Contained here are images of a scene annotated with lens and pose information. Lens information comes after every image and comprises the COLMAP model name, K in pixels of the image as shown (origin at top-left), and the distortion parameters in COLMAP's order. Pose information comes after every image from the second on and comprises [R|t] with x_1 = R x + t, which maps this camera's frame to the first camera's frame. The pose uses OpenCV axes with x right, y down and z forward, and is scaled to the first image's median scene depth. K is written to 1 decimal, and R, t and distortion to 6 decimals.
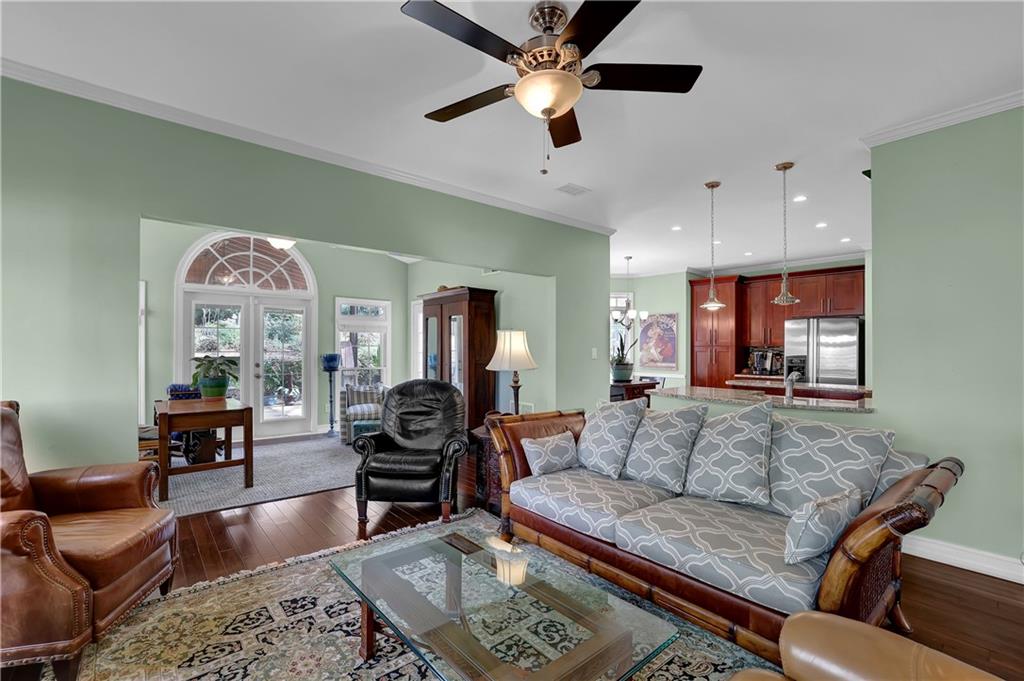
lens RADIAL K [[449.5, 0, 505.6], [0, 449.5, 345.9], [0, 0, 1]] dist [0.000764, 0.000229]
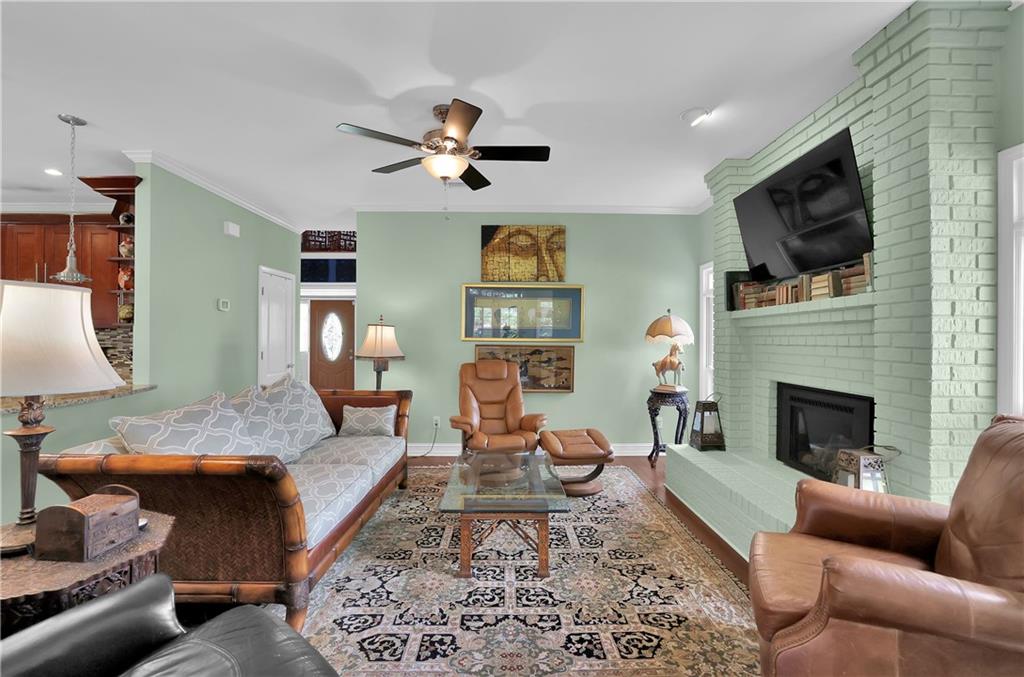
lens RADIAL K [[441.6, 0, 511.8], [0, 441.6, 339.9], [0, 0, 1]] dist [-0.000026, -0.000004]
pose [[-0.775944, -0.001275, 0.630800, -0.914240], [-0.006814, 0.999957, -0.006361, 0.015526], [-0.630765, -0.009234, -0.775919, 1.813214]]
